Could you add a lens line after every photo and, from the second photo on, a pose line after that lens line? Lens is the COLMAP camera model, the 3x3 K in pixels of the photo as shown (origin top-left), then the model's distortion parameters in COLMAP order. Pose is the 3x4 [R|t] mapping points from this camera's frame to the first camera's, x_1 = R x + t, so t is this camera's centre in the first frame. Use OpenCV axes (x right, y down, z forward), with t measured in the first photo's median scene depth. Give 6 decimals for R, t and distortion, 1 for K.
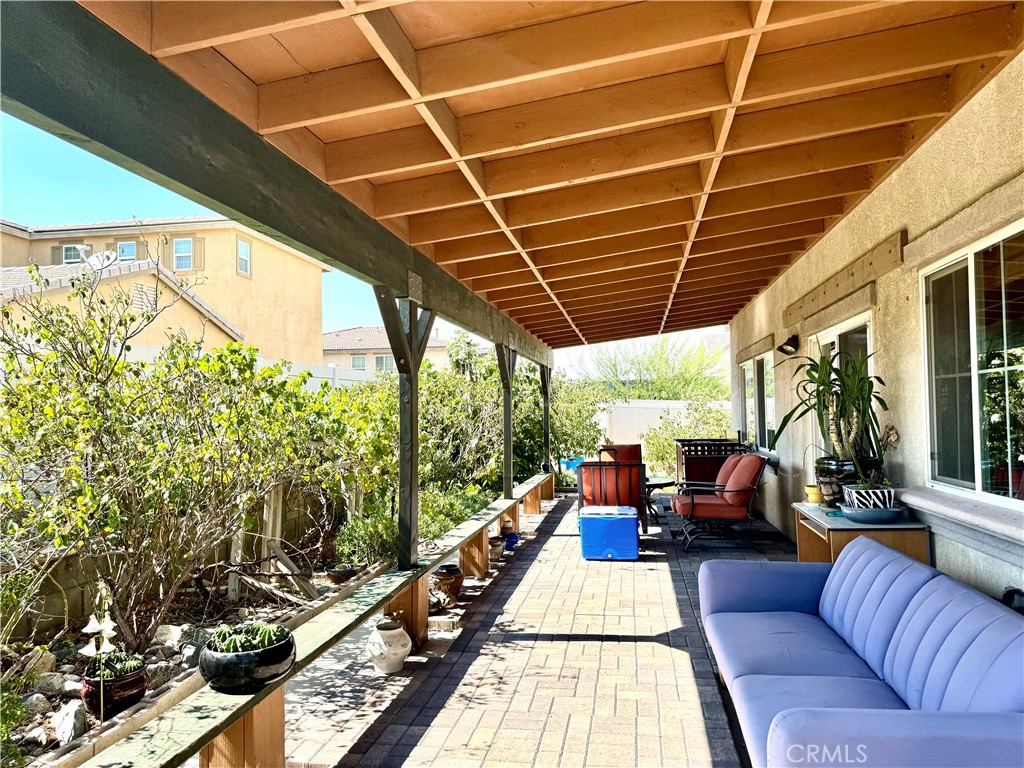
lens RADIAL K [[721.7, 0, 512.0], [0, 721.7, 384.0], [0, 0, 1]] dist [0.131674, -0.199017]
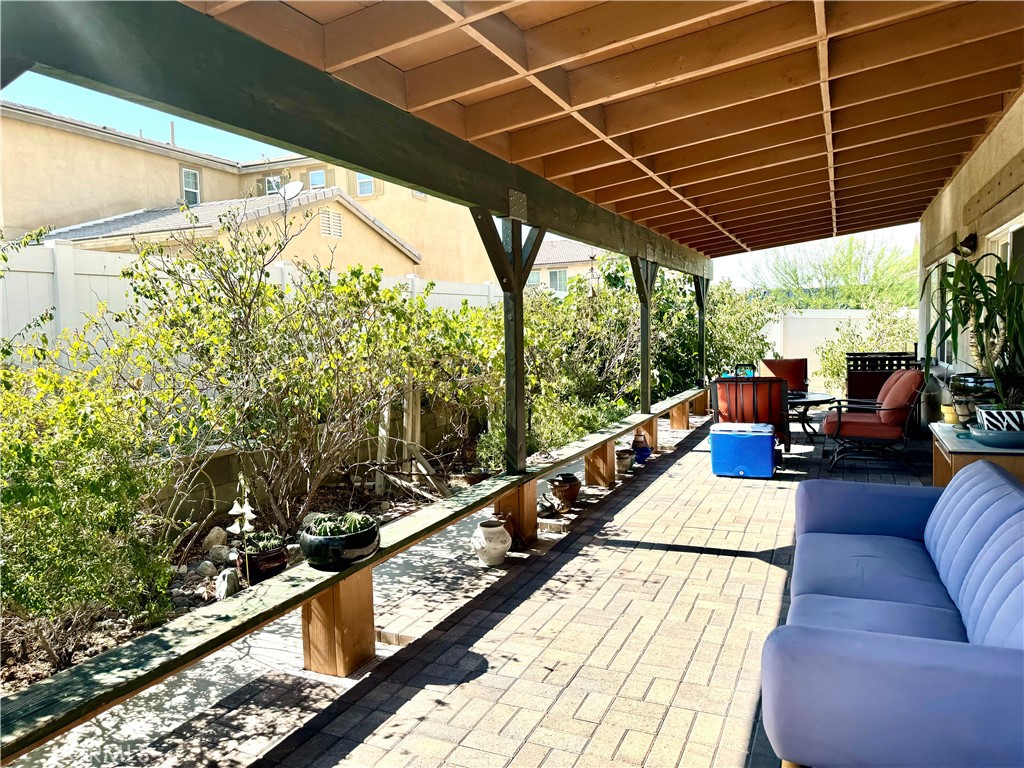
lens RADIAL K [[721.7, 0, 512.0], [0, 721.7, 384.0], [0, 0, 1]] dist [0.131674, -0.199017]
pose [[0.965440, 0.010414, -0.260418, 0.115796], [0.020871, 0.992903, 0.117080, -0.004484], [0.259789, -0.118469, 0.958371, -0.008179]]
